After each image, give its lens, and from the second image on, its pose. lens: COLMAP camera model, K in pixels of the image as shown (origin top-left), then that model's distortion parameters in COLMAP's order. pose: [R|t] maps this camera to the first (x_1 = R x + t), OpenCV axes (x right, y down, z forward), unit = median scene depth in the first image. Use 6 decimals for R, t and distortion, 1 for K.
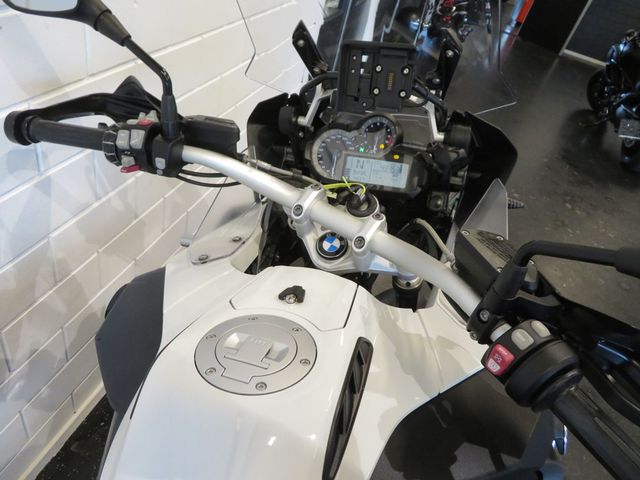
lens RADIAL K [[456.5, 0, 321.6], [0, 456.5, 240.4], [0, 0, 1]] dist [-0.012489, 0.003152]
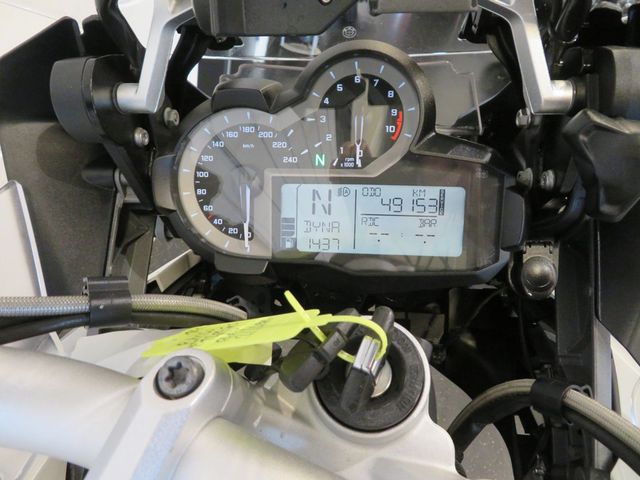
lens RADIAL K [[456.5, 0, 321.6], [0, 456.5, 240.4], [0, 0, 1]] dist [-0.012489, 0.003152]
pose [[0.973512, -0.166926, 0.156237, 0.024939], [0.158182, 0.985140, 0.066908, -0.160529], [-0.165084, -0.040422, 0.985451, 0.650137]]
